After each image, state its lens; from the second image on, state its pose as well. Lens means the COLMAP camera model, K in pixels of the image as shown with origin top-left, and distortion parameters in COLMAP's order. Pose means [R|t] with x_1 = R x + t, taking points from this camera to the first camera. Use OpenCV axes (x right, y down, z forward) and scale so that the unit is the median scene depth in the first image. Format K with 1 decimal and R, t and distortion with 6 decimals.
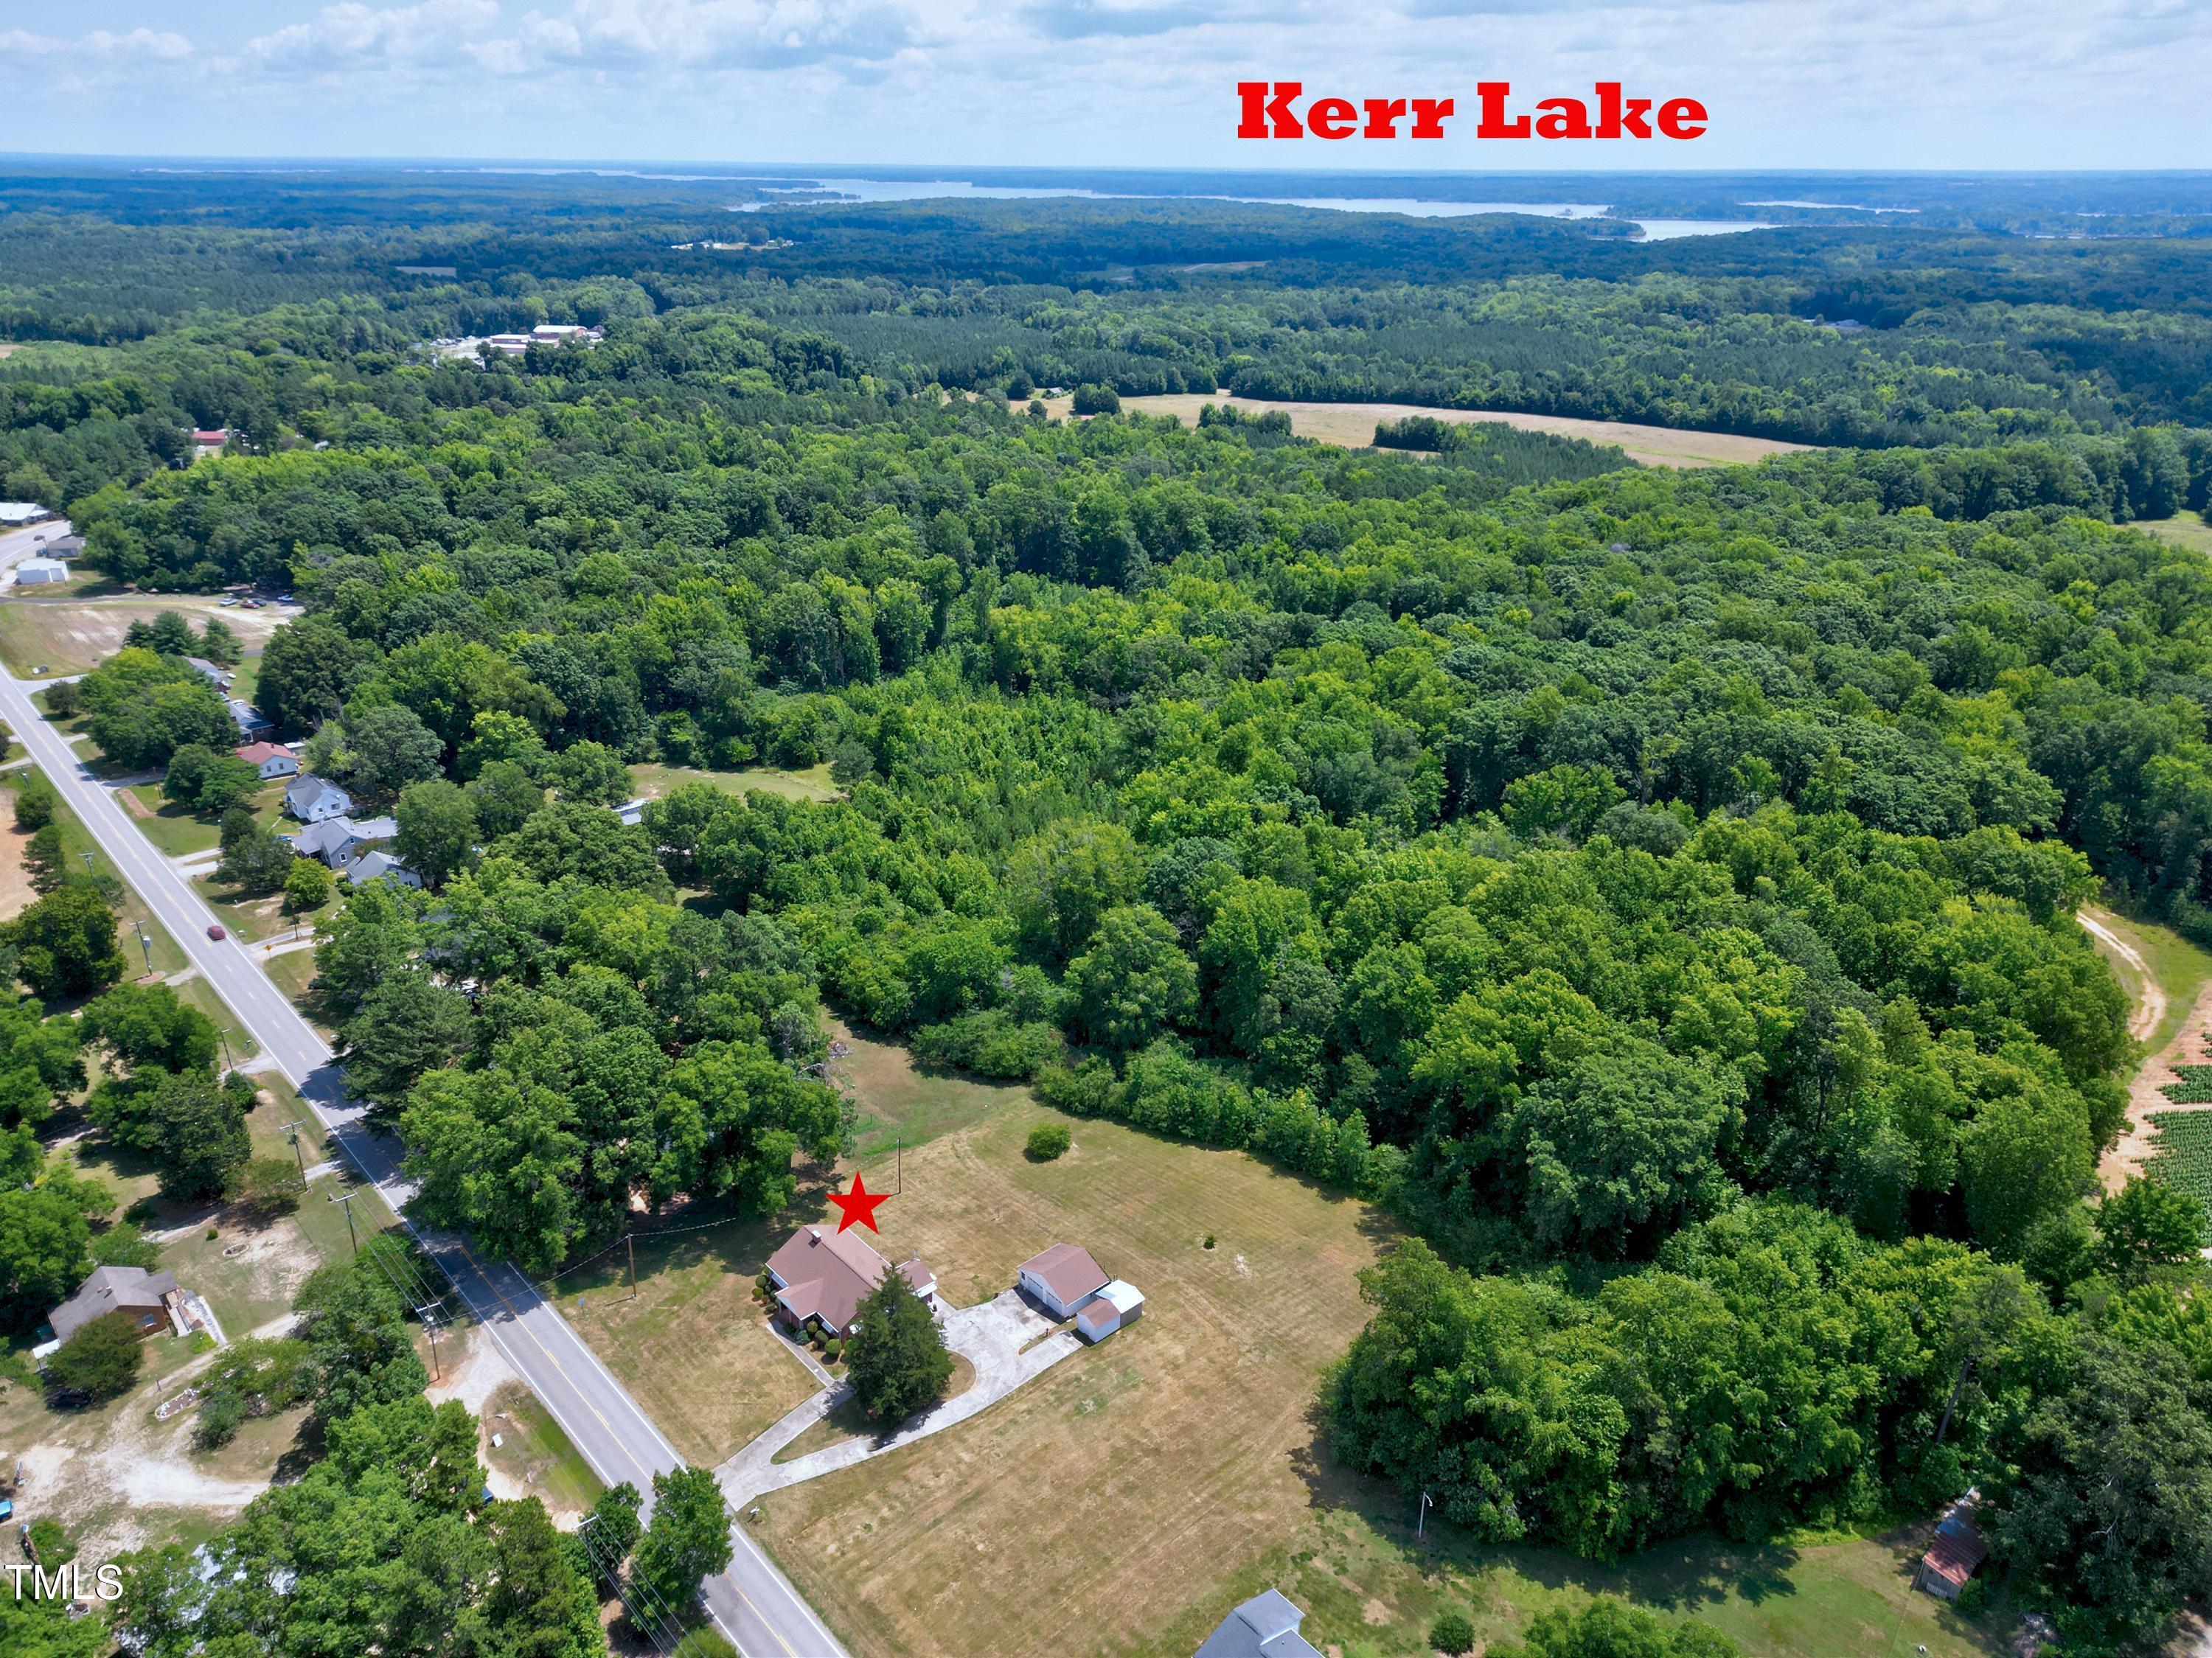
lens RADIAL K [[1547.8, 0, 1113.2], [0, 1547.8, 829.2], [0, 0, 1]] dist [0.063198, -0.057853]
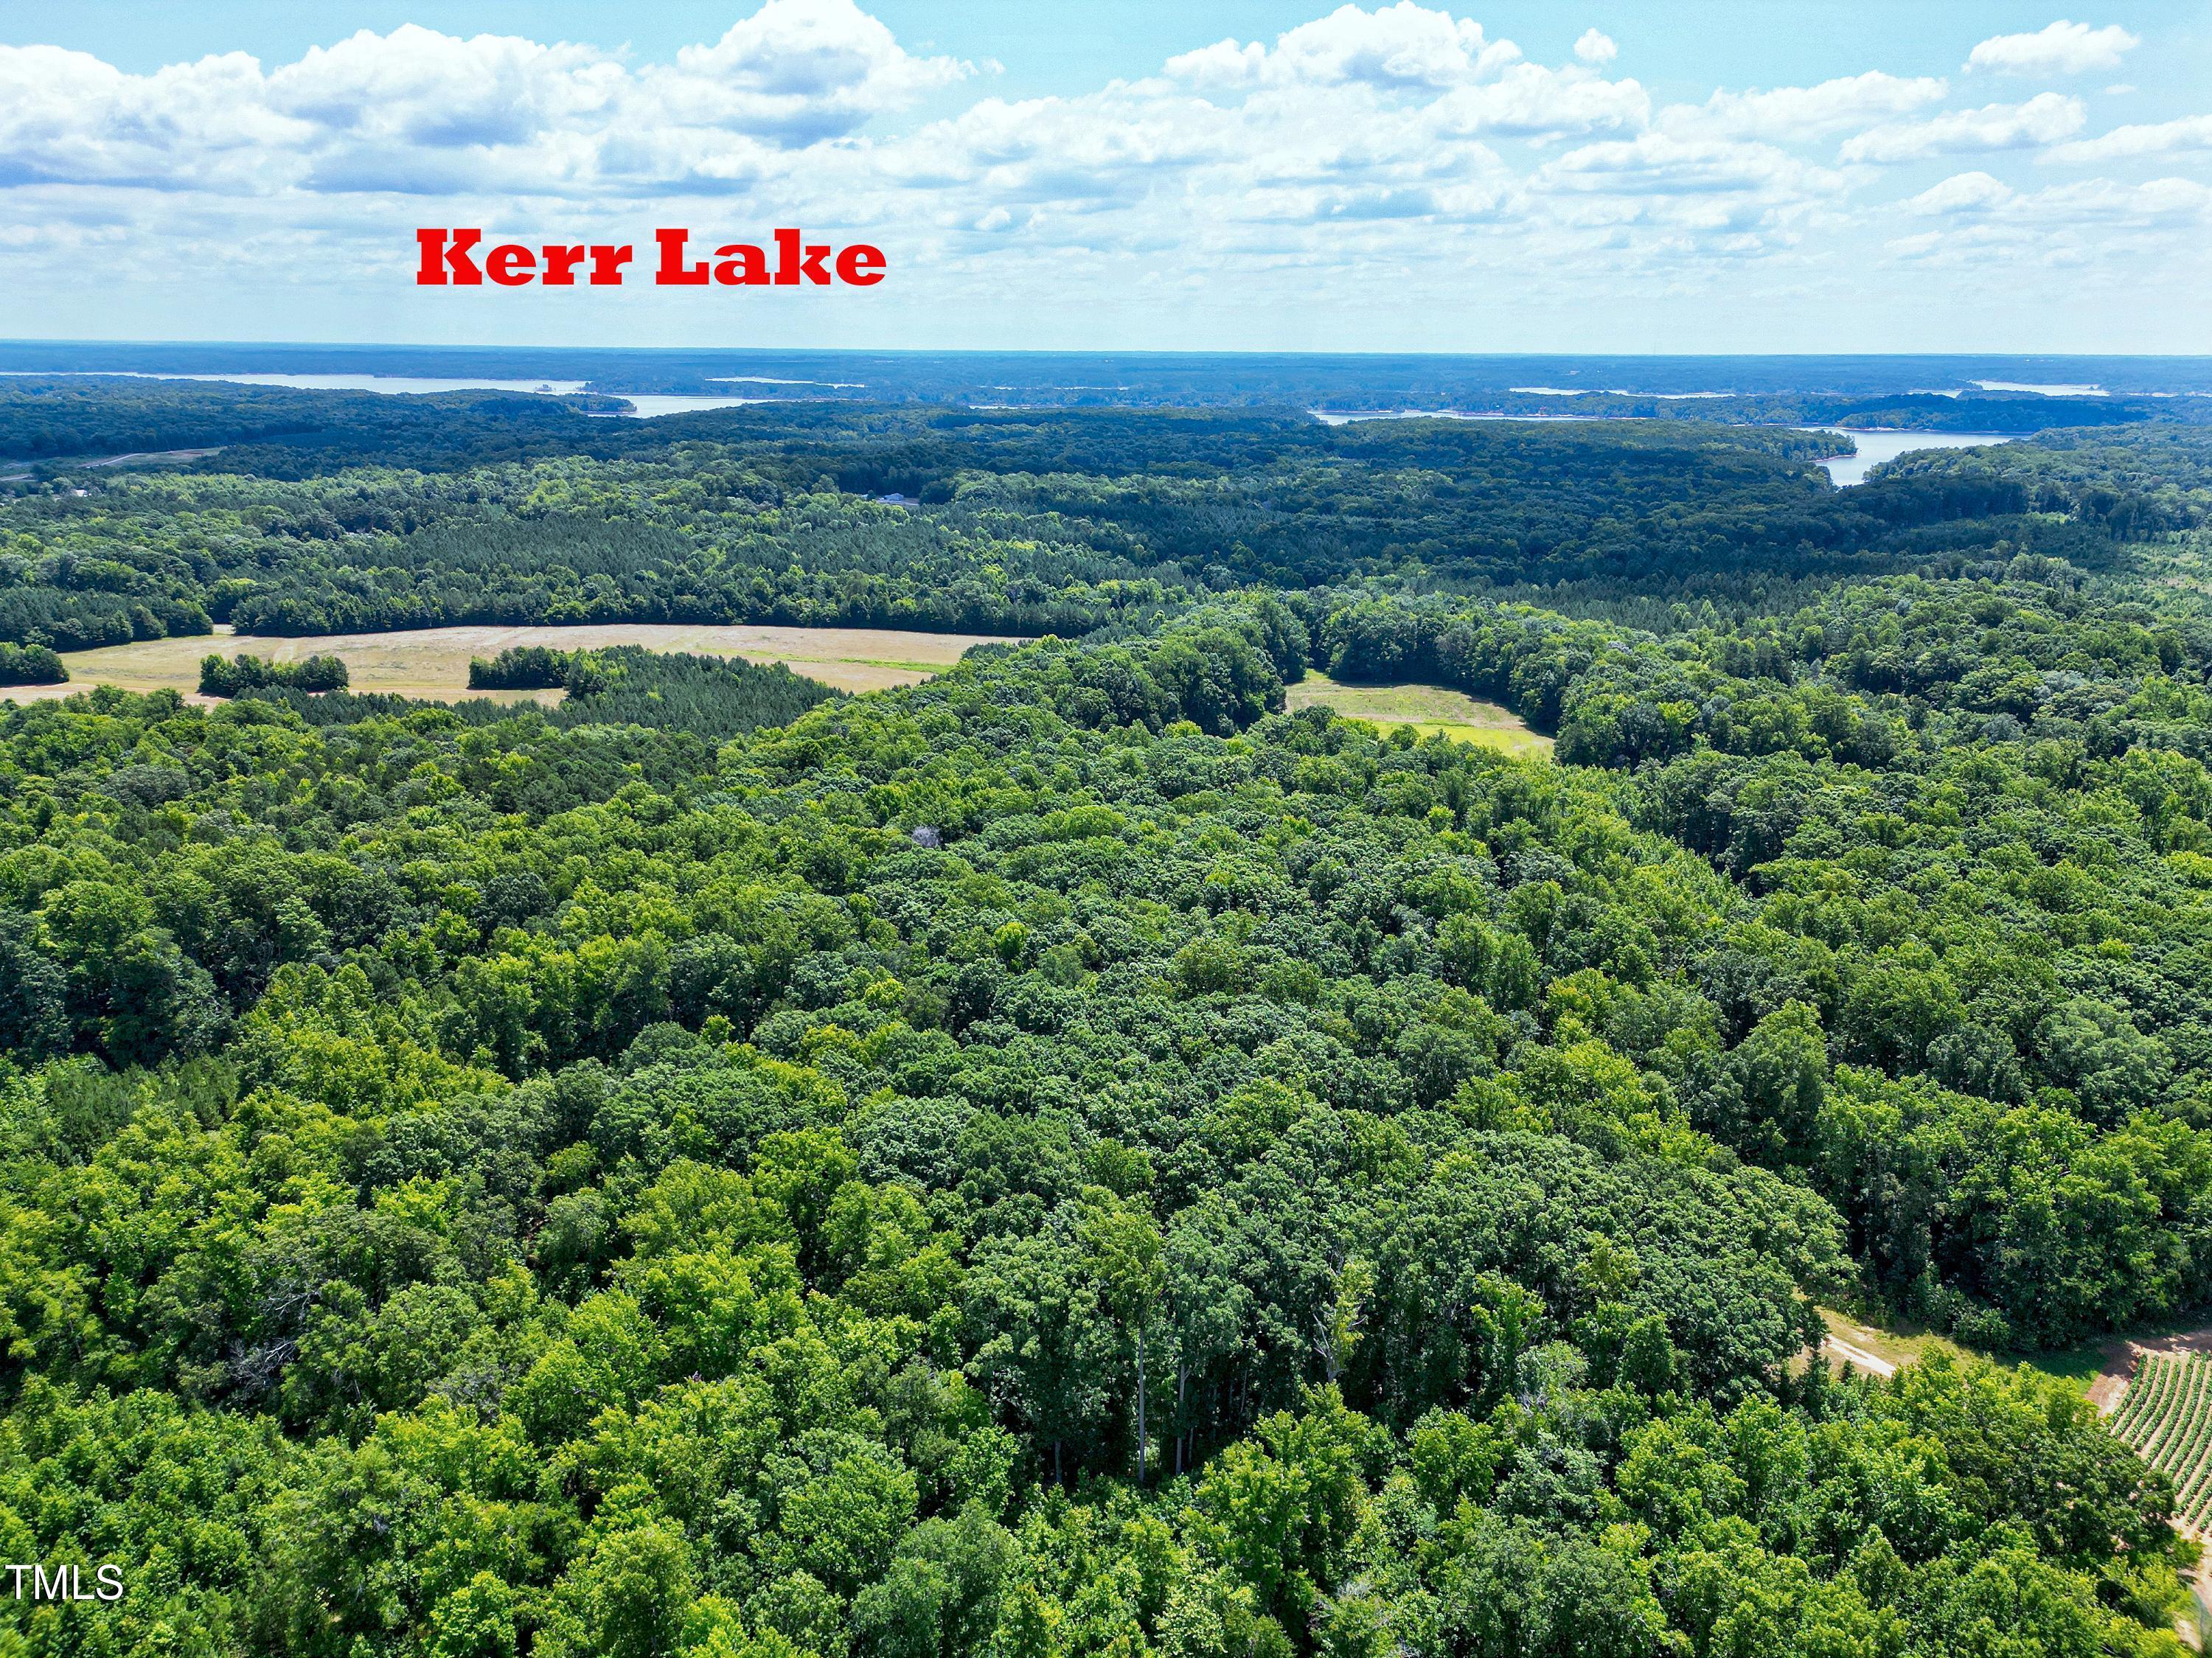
lens RADIAL K [[1547.8, 0, 1111.0], [0, 1547.8, 837.8], [0, 0, 1]] dist [0.063198, -0.057853]
pose [[0.821909, -0.172823, 0.542768, -0.019282], [0.223082, 0.974410, -0.027550, -0.241501], [-0.524118, 0.143725, 0.839431, 0.560263]]
